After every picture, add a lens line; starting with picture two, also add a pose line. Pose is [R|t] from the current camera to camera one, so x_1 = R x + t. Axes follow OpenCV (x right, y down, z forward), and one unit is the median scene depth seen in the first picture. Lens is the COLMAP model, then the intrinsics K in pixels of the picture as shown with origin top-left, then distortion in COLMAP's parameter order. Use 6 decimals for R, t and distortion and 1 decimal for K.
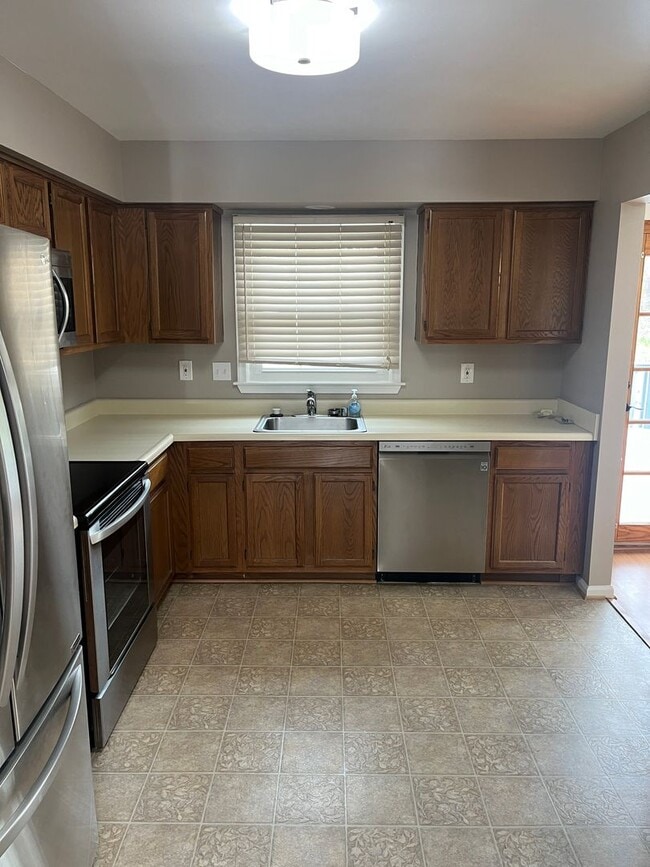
lens RADIAL K [[667.2, 0, 325.0], [0, 667.2, 433.5], [0, 0, 1]] dist [0.078229, -0.000394]
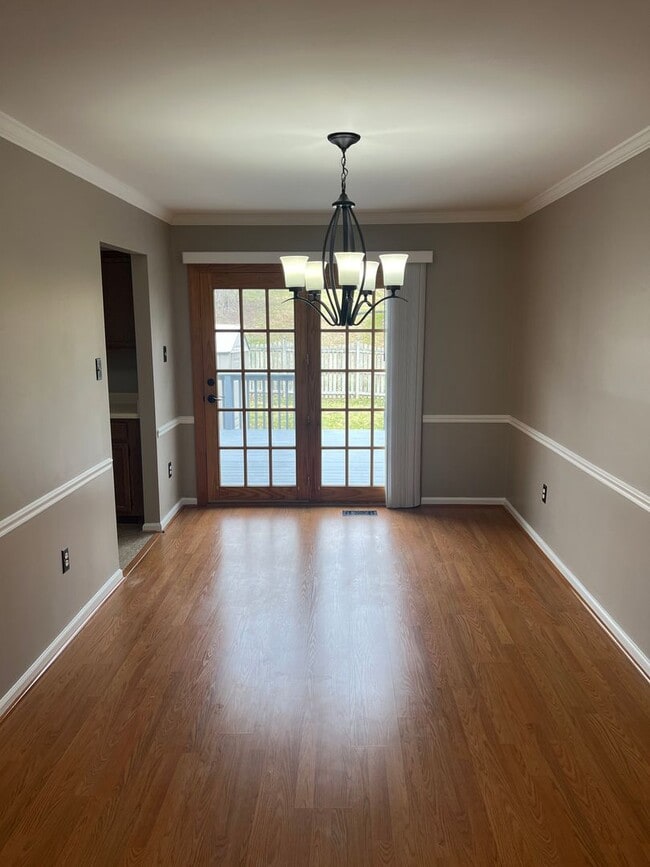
lens RADIAL K [[667.2, 0, 325.0], [0, 667.2, 433.5], [0, 0, 1]] dist [0.078229, -0.000394]
pose [[0.999885, 0.002100, -0.015043, 0.840771], [-0.002456, 0.999717, -0.023680, 0.076185], [0.014989, 0.023714, 0.999606, -0.412104]]
